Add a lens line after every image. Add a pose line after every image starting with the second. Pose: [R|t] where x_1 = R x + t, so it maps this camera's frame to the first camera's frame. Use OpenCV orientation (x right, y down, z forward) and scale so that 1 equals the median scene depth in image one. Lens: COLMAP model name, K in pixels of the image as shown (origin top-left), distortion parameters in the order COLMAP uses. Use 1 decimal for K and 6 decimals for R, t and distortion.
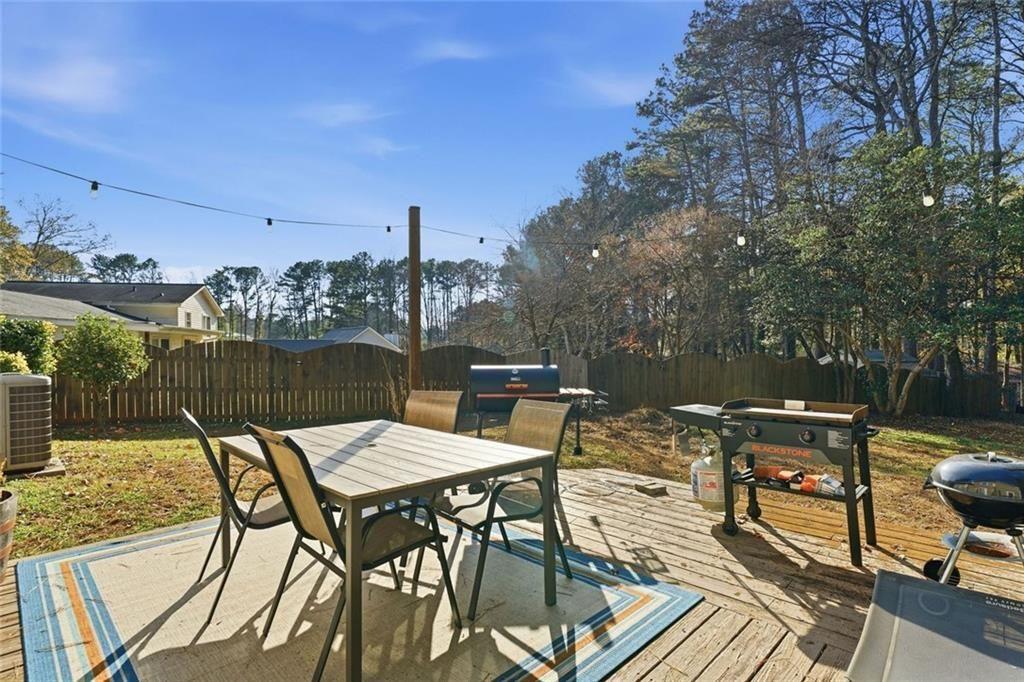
lens RADIAL K [[510.7, 0, 512.0], [0, 510.7, 341.0], [0, 0, 1]] dist [-0.007190, -0.000249]
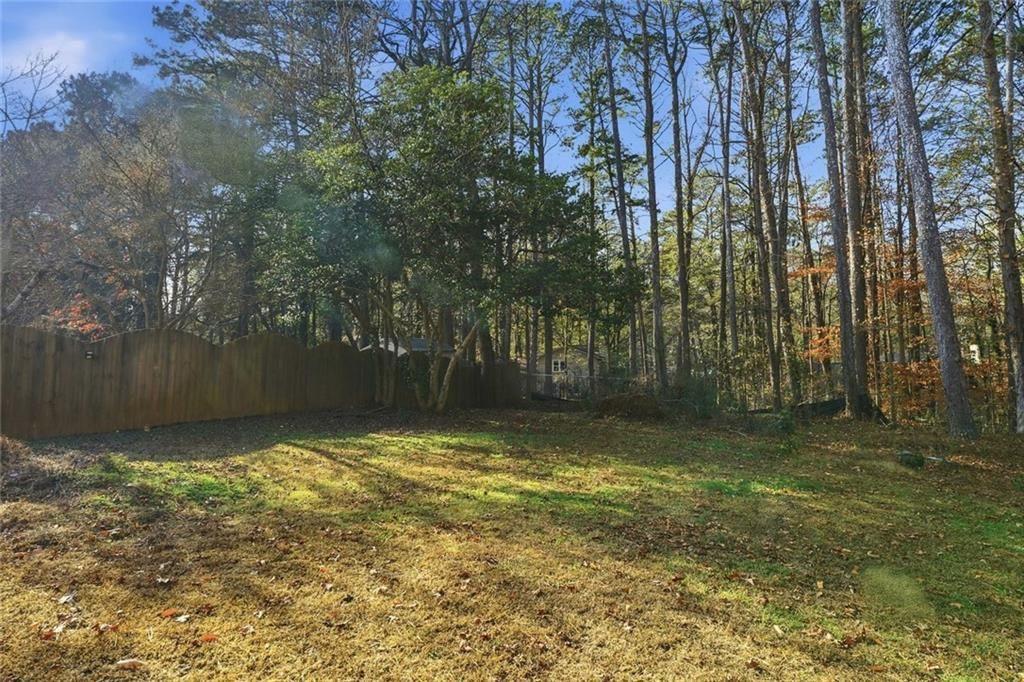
lens RADIAL K [[510.7, 0, 512.0], [0, 510.7, 341.0], [0, 0, 1]] dist [-0.007190, -0.000249]
pose [[0.697135, 0.021204, 0.716626, 0.064346], [-0.013281, 0.999773, -0.016662, 0.011842], [-0.716817, 0.002098, 0.697259, 0.088339]]
